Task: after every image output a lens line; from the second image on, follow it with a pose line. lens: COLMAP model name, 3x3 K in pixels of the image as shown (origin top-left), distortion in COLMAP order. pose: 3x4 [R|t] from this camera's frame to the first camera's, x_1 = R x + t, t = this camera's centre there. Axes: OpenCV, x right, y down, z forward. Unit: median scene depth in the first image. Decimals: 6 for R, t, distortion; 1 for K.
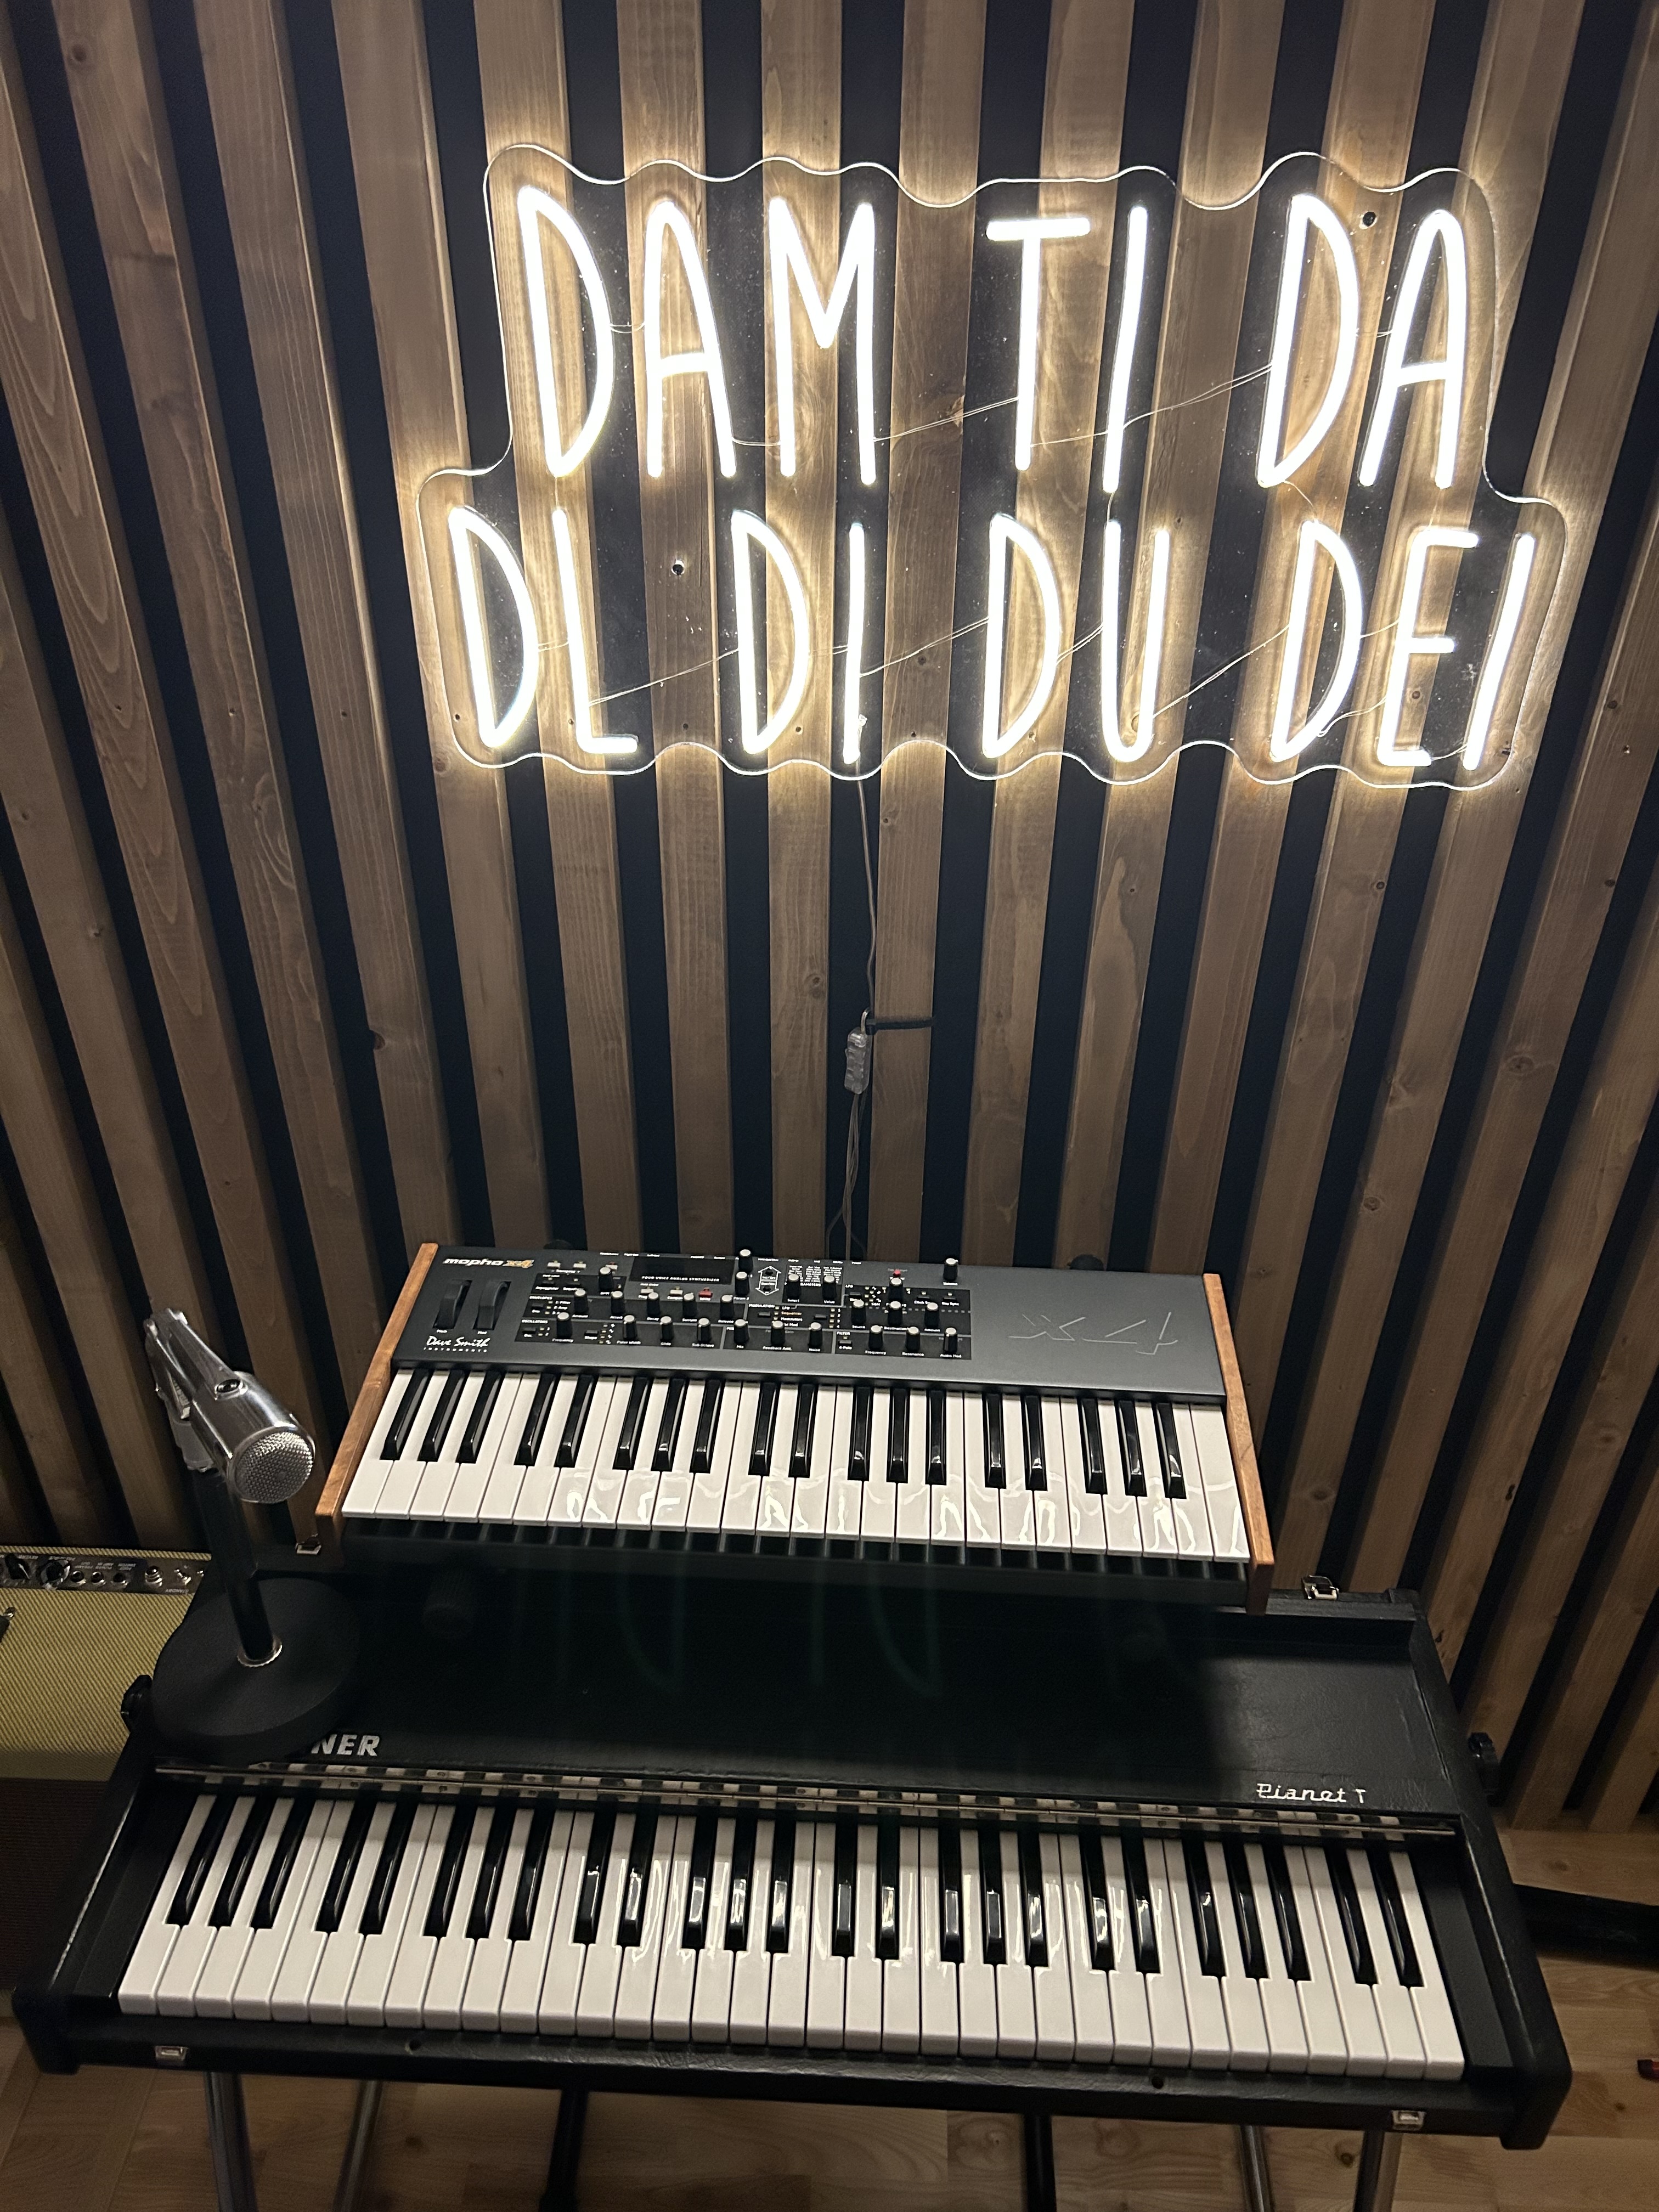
lens RADIAL K [[1614.3, 0, 829.5], [0, 1614.3, 1106.0], [0, 0, 1]] dist [-0.013318, -0.003020]
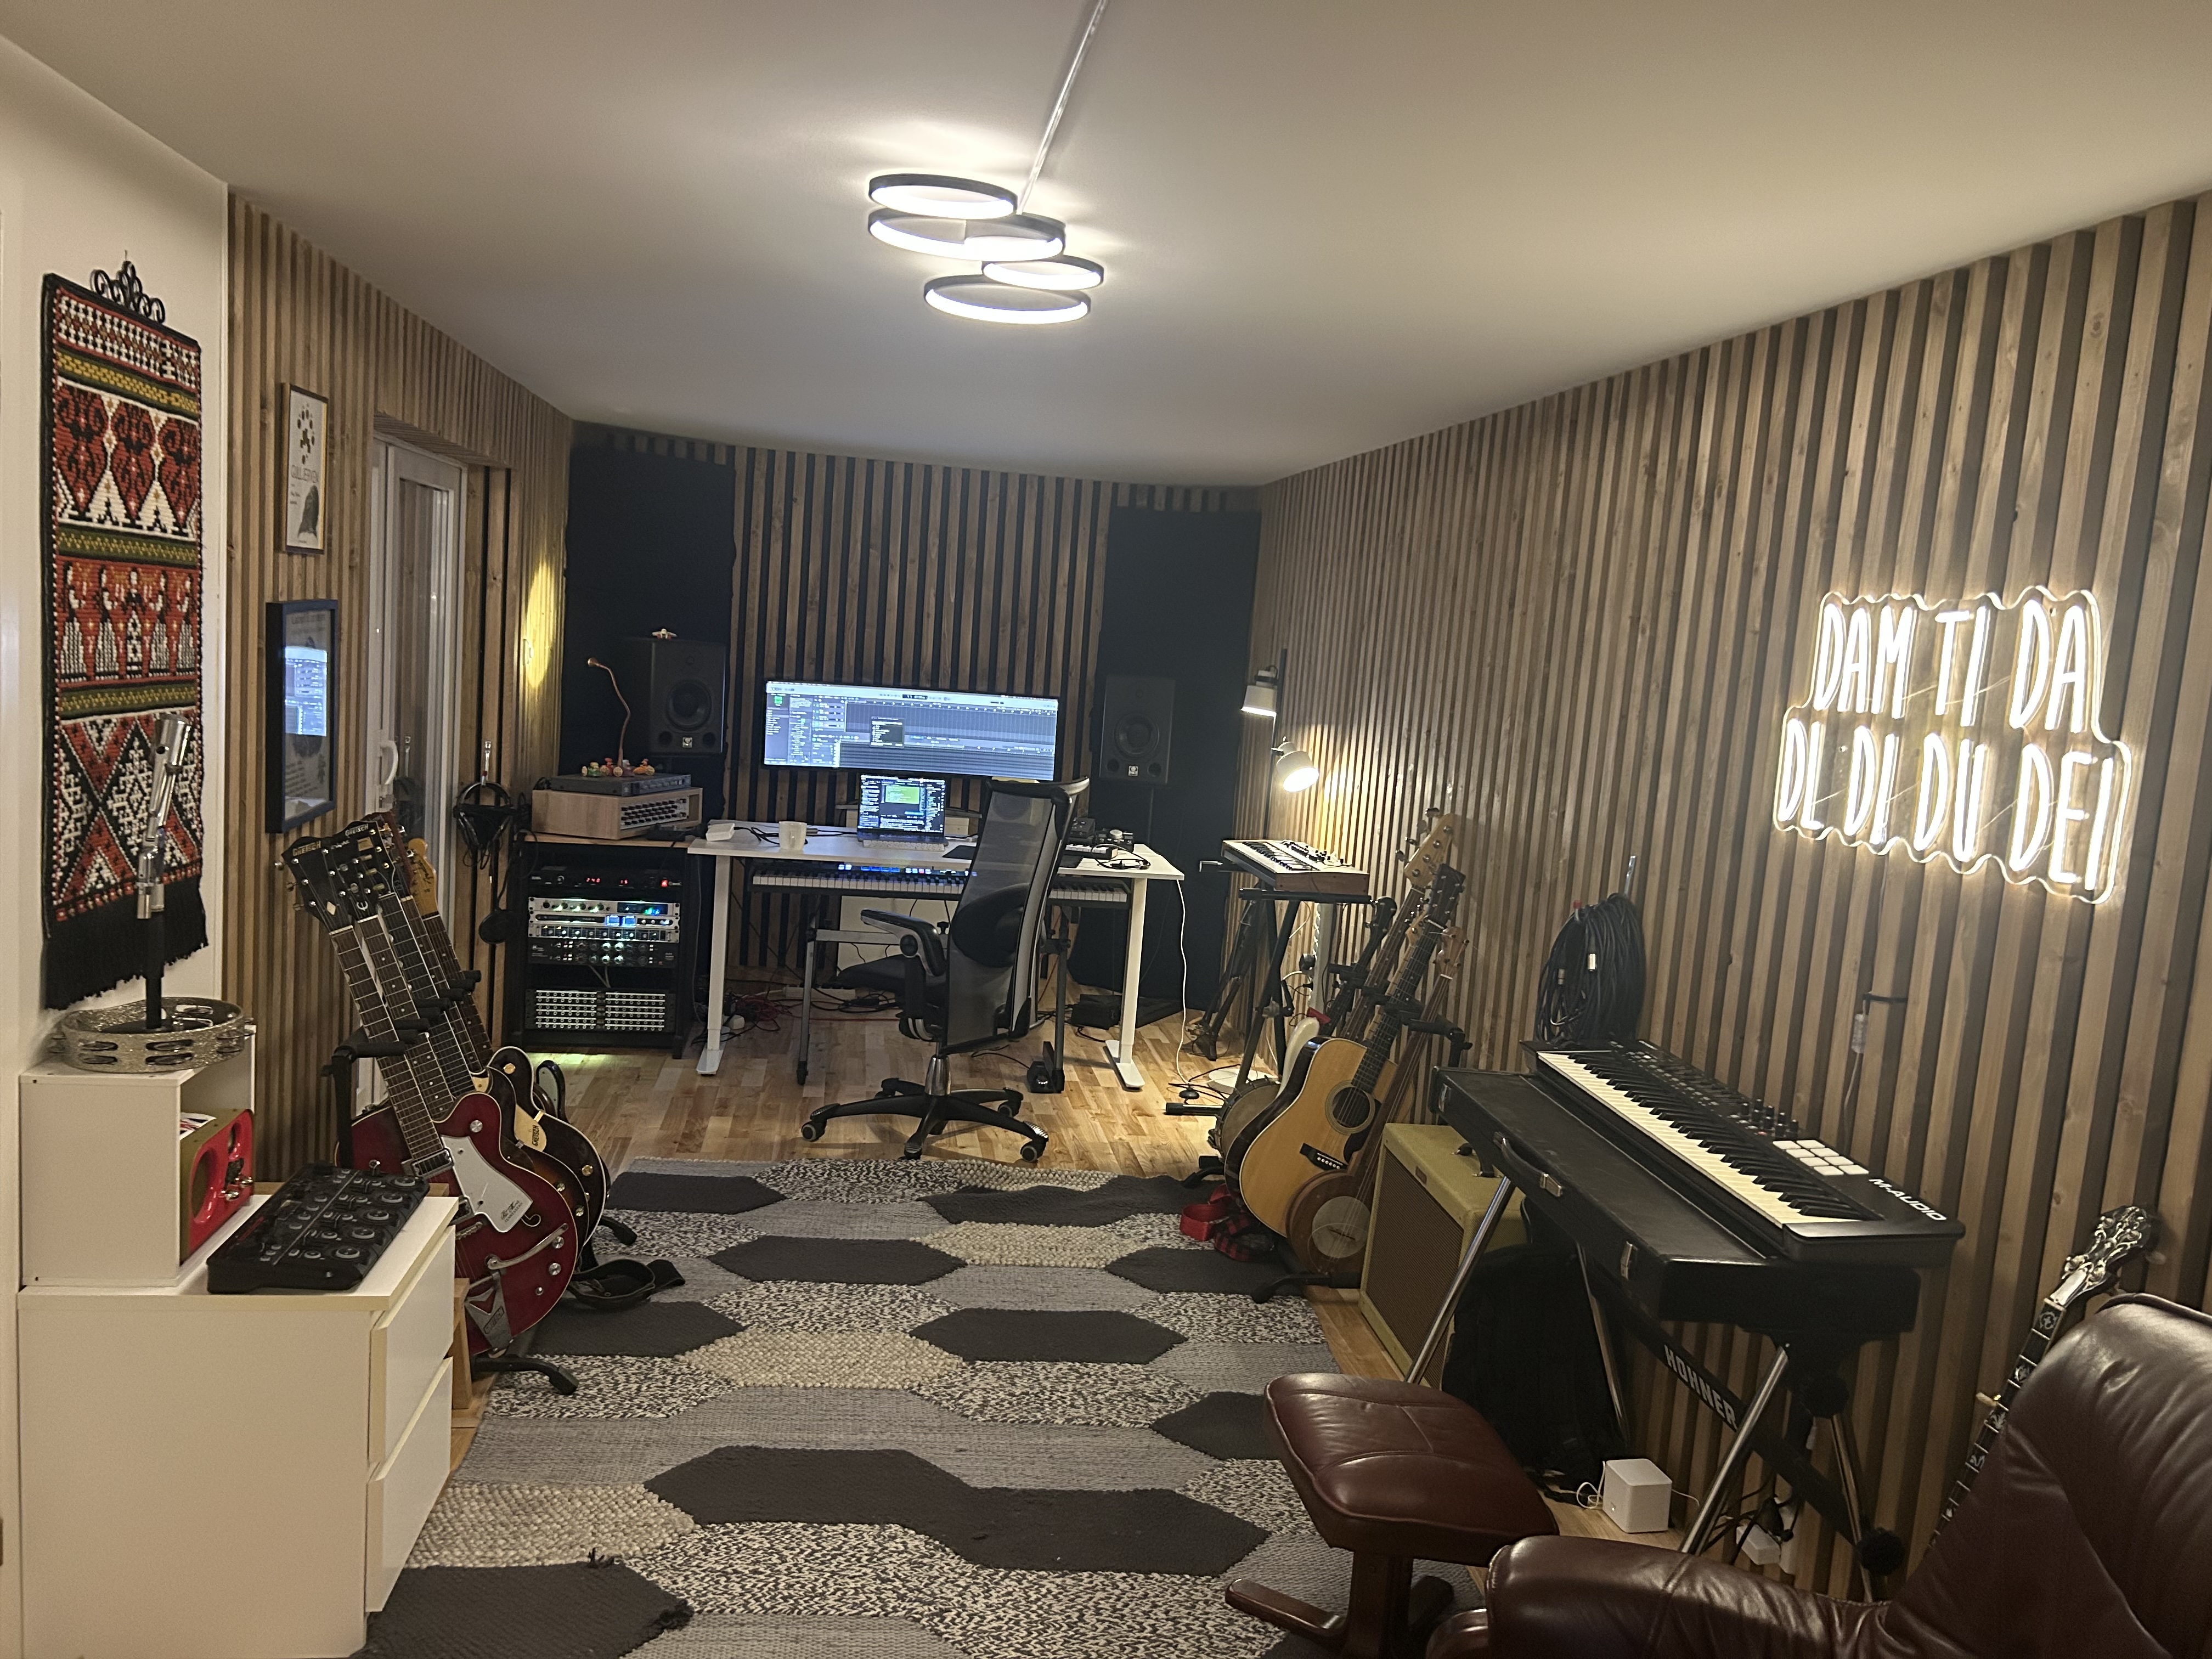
lens RADIAL K [[1618.0, 0, 1170.3], [0, 1618.0, 833.0], [0, 0, 1]] dist [-0.035738, -0.001283]
pose [[0.219974, 0.122503, -0.967783, 1.934743], [-0.605413, 0.795053, -0.036970, 0.429460], [0.764910, 0.594041, 0.249056, -0.239582]]
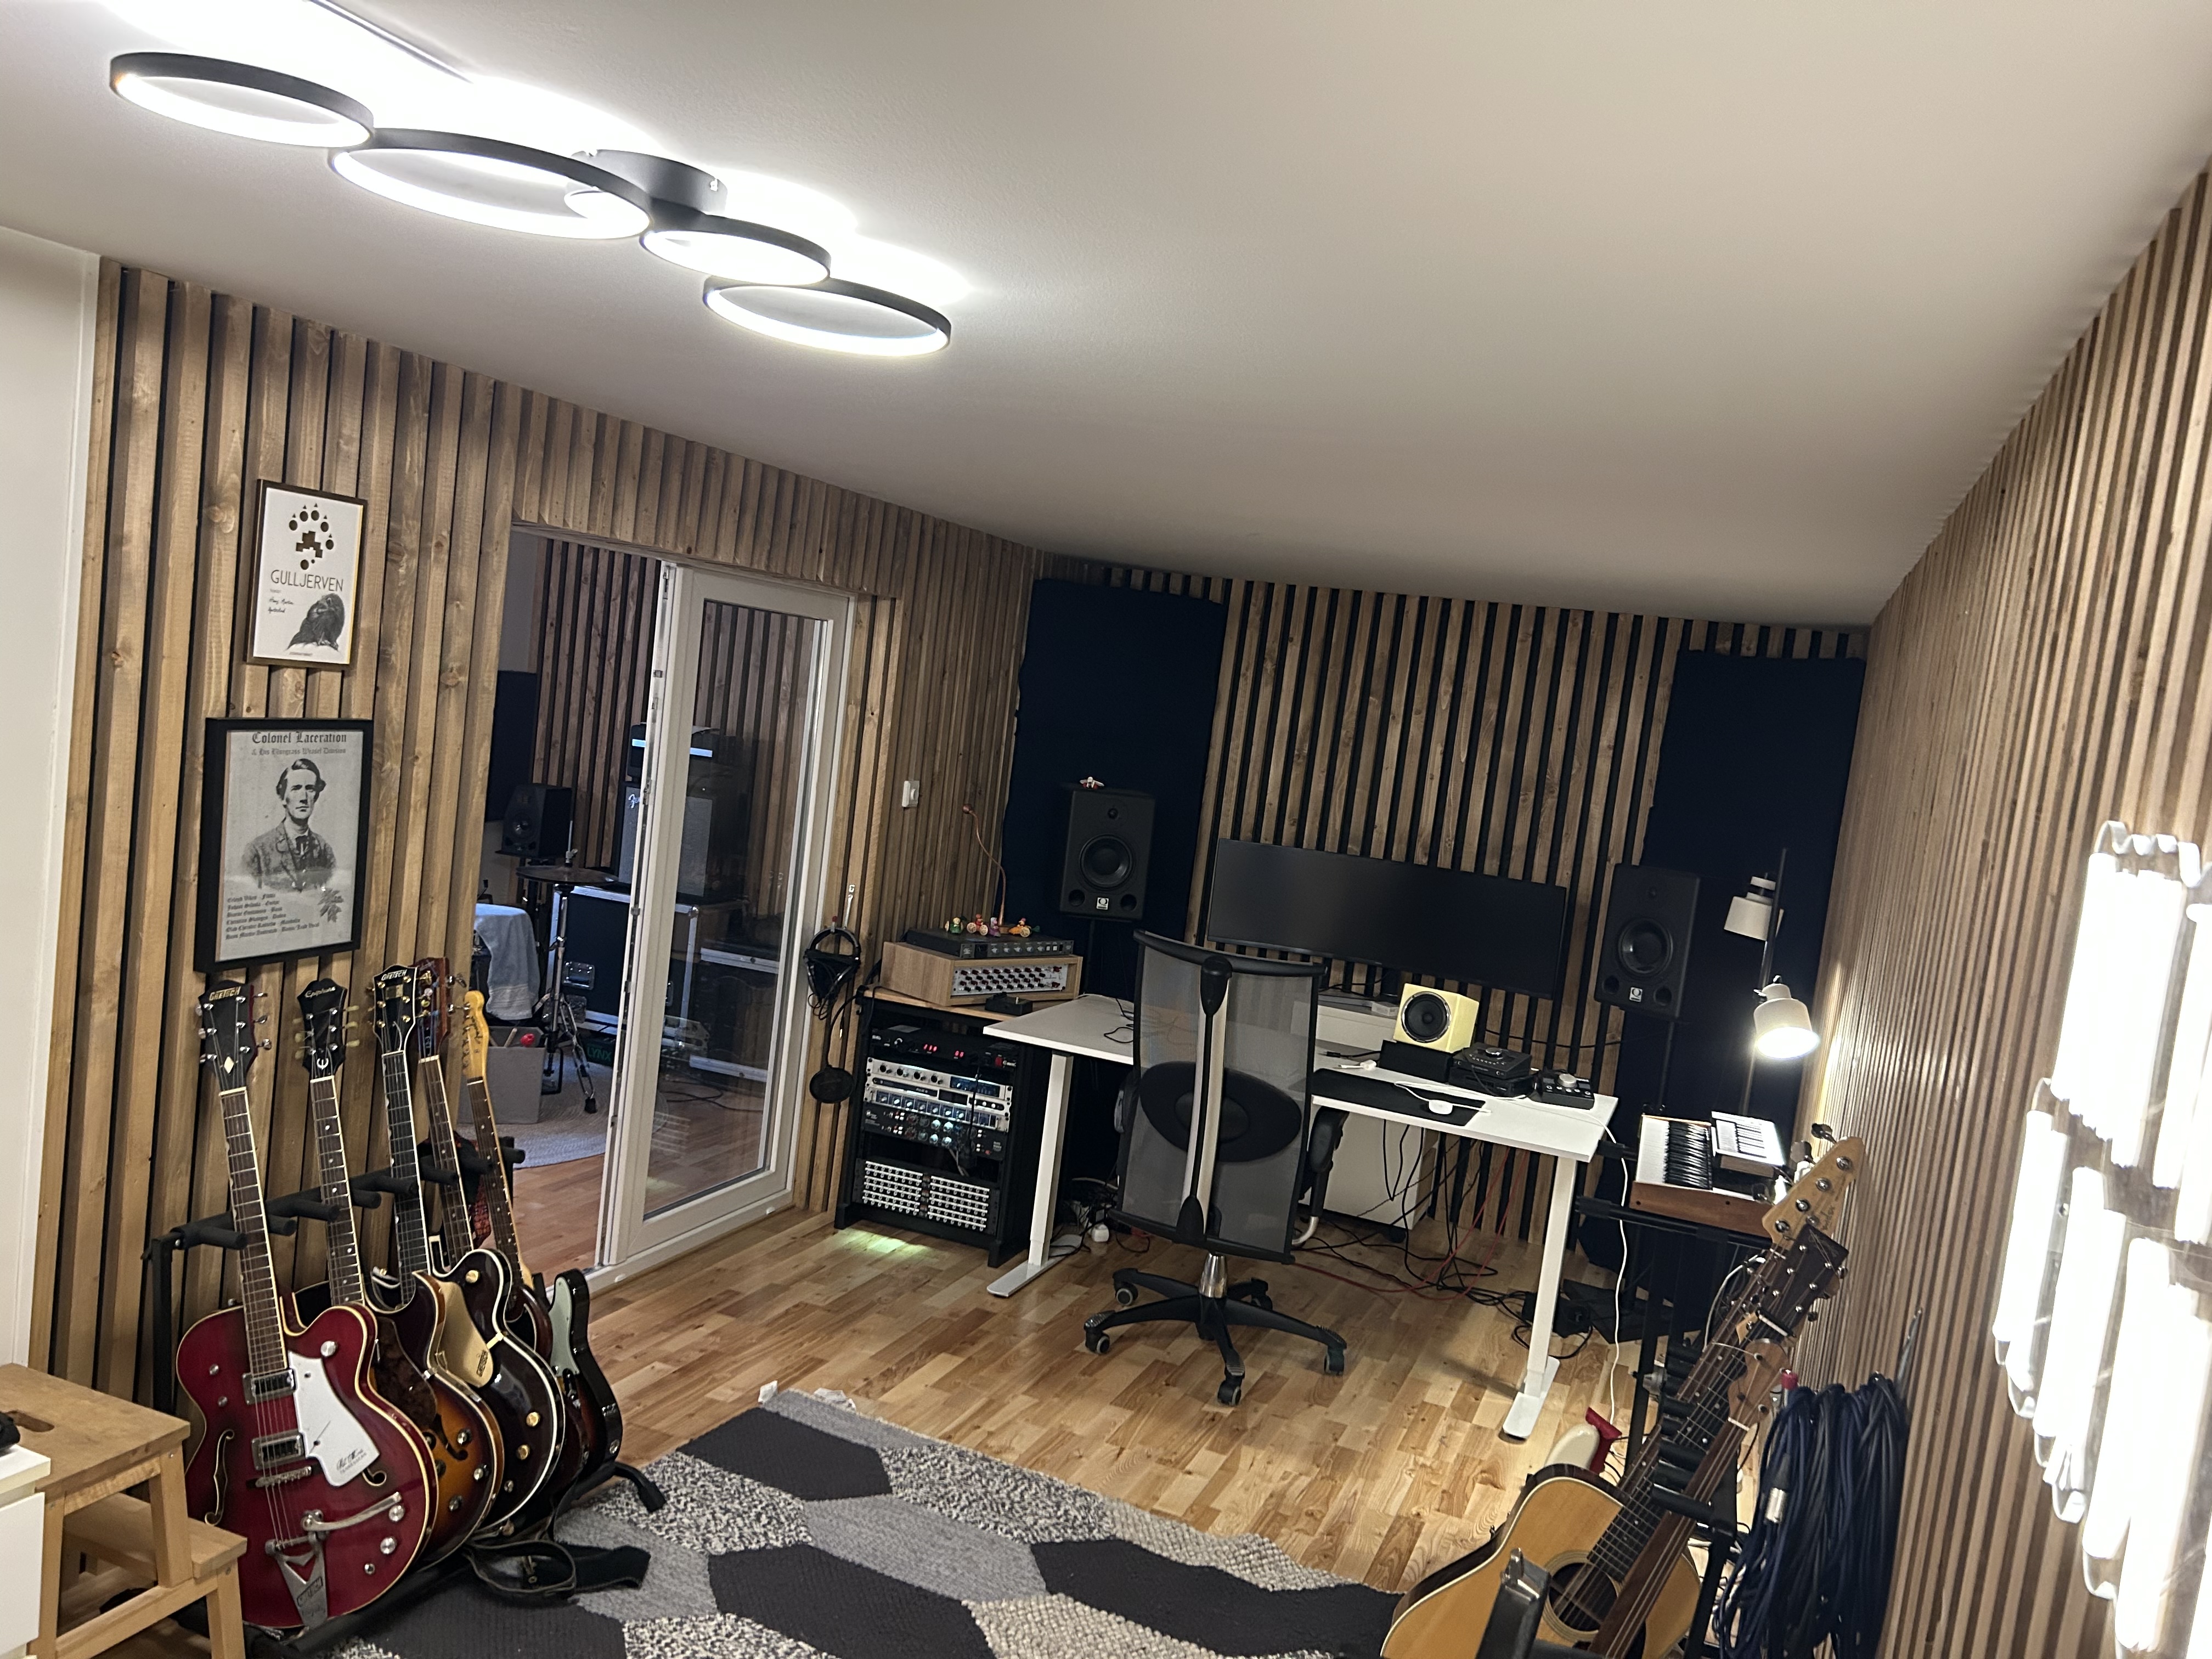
lens RADIAL K [[1614.3, 0, 1092.9], [0, 1614.3, 828.7], [0, 0, 1]] dist [-0.013318, -0.003020]
pose [[-0.335126, 0.022184, -0.941912, 0.842350], [-0.622968, 0.744781, 0.239189, -0.336167], [0.706825, 0.666940, -0.235776, 0.656580]]
